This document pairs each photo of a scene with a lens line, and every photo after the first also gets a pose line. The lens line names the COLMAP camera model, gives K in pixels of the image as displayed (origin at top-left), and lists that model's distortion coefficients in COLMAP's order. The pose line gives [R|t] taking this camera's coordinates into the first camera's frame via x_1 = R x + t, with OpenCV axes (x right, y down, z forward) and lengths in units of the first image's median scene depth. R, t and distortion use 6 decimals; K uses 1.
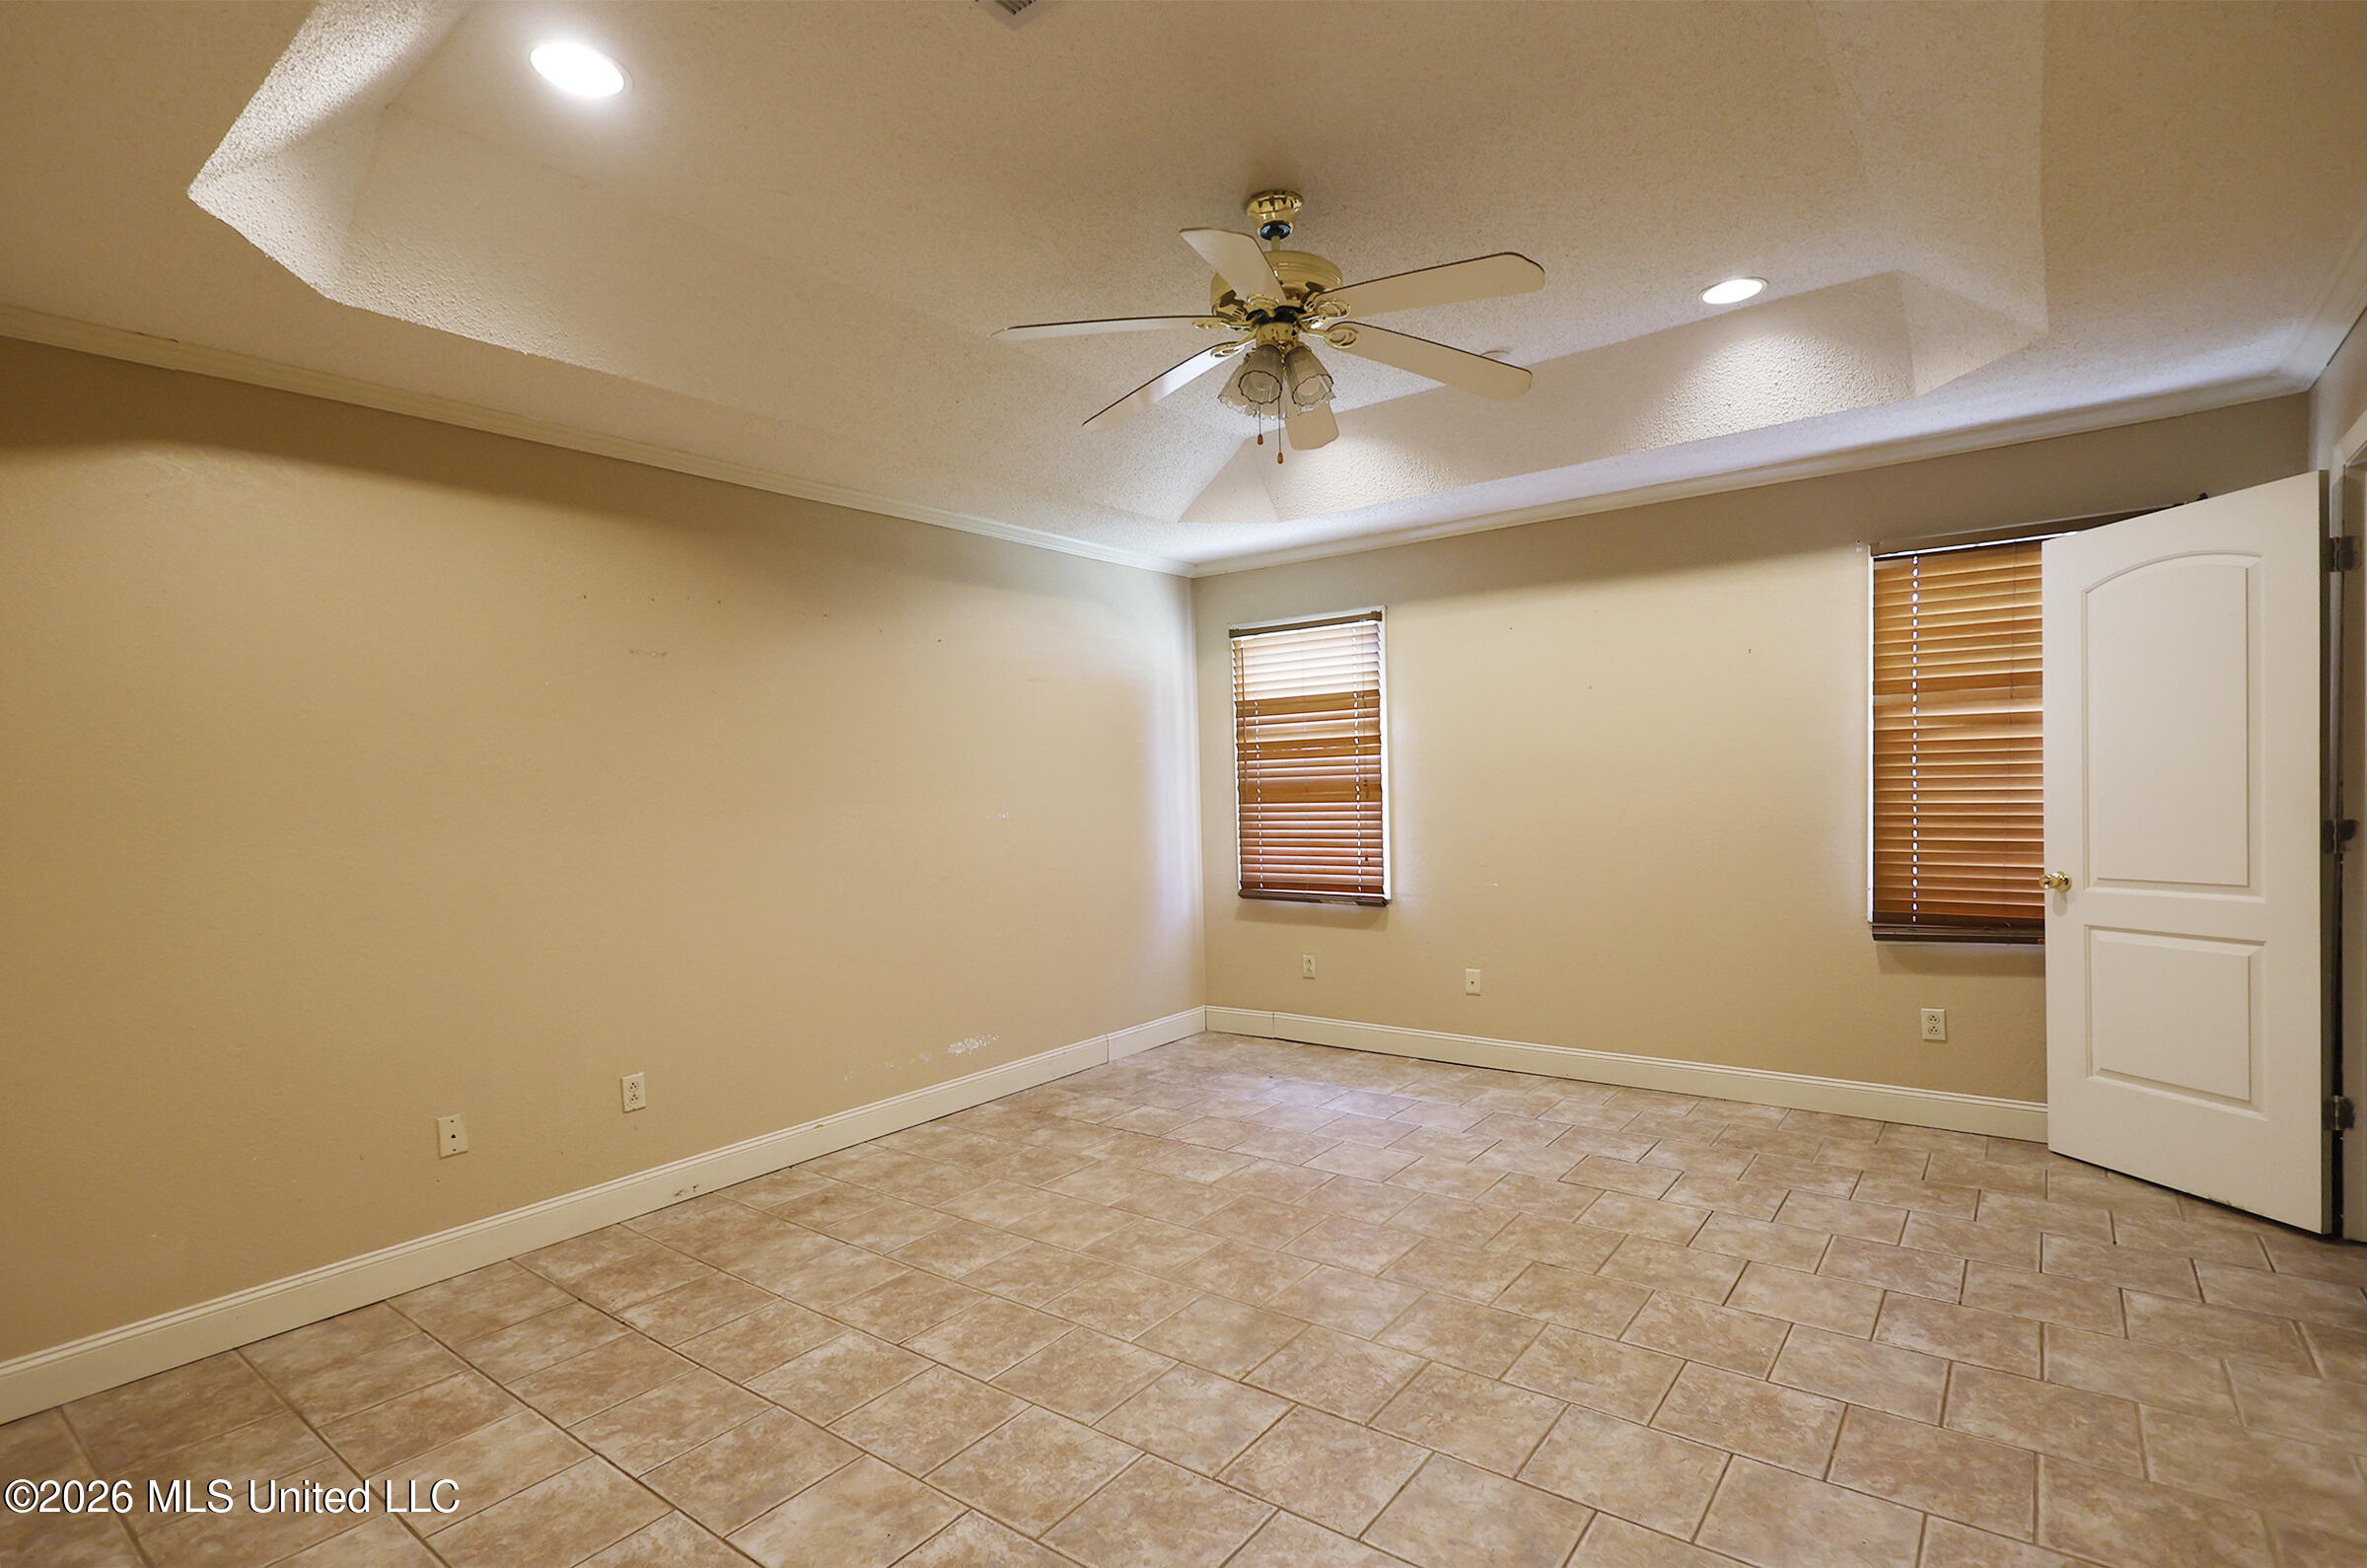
lens RADIAL K [[1124.1, 0, 1184.8], [0, 1124.1, 827.6], [0, 0, 1]] dist [0.000077, -0.000008]
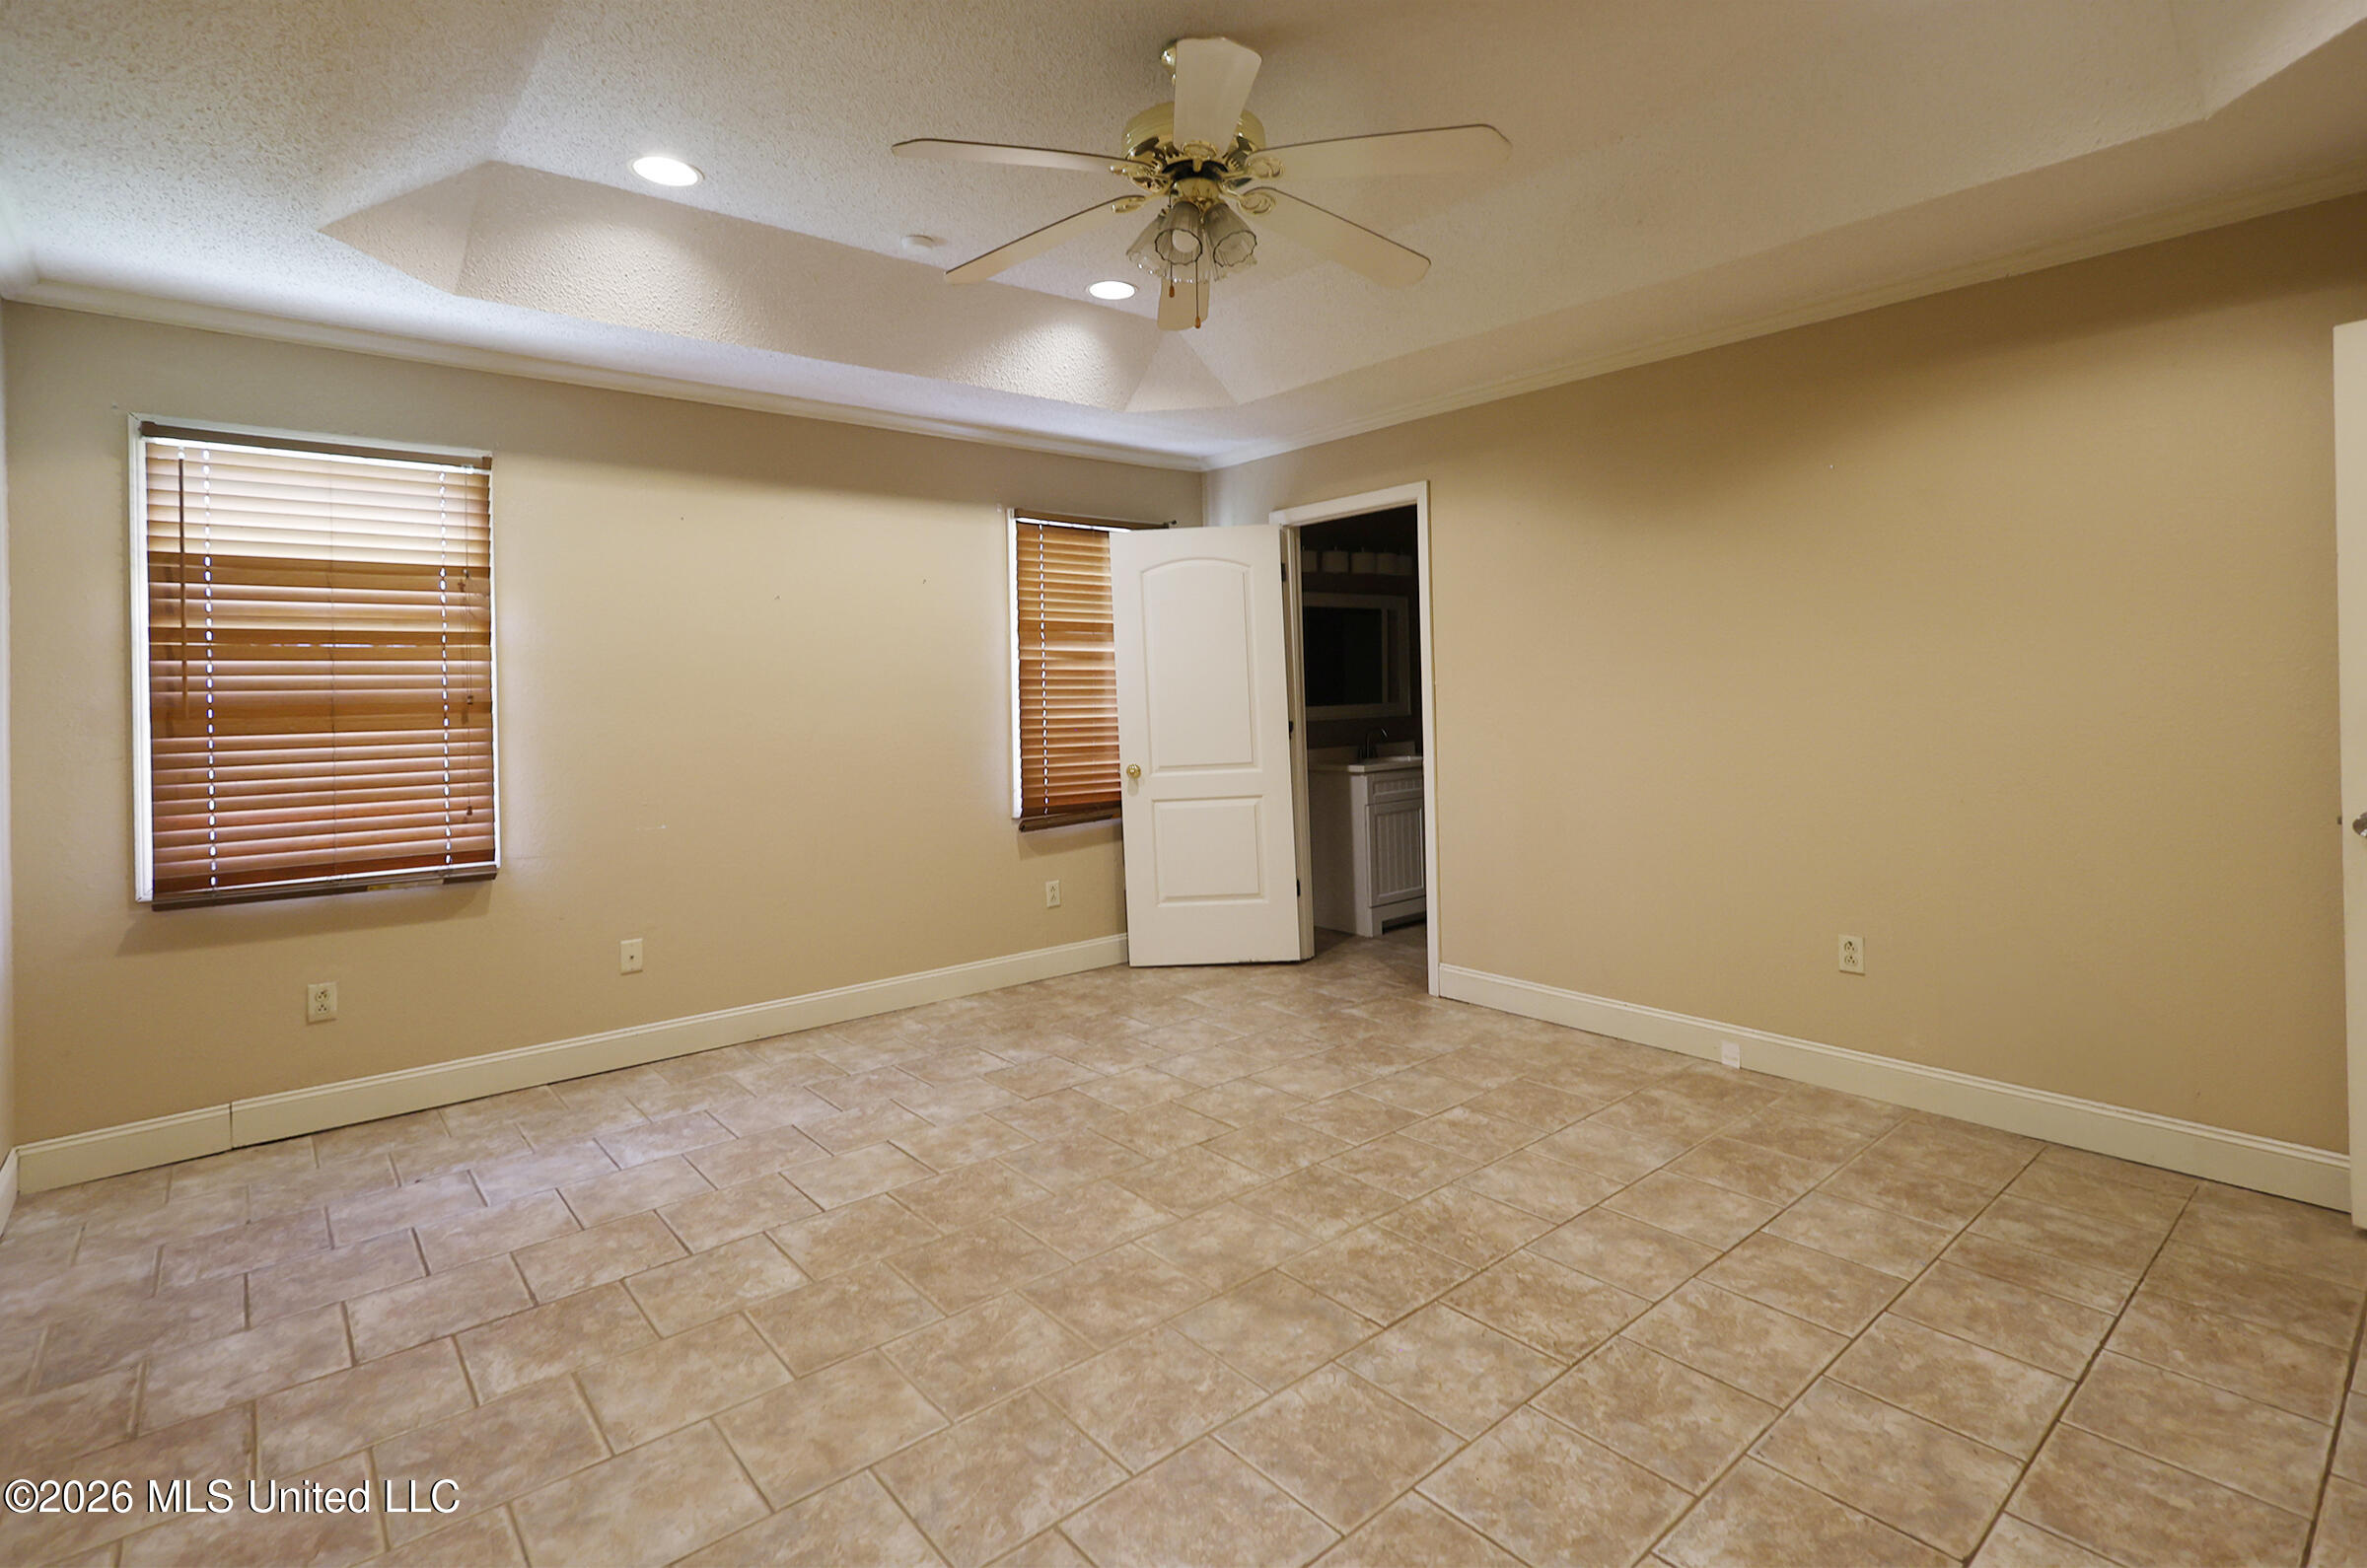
lens RADIAL K [[1127.2, 0, 1183.5], [0, 1127.2, 671.7], [0, 0, 1]] dist [-0.000775, 0.000637]
pose [[0.221663, 0.043401, 0.974157, -0.558972], [0.051240, 0.997110, -0.056083, 0.004872], [-0.973776, 0.062348, 0.218799, 0.578385]]
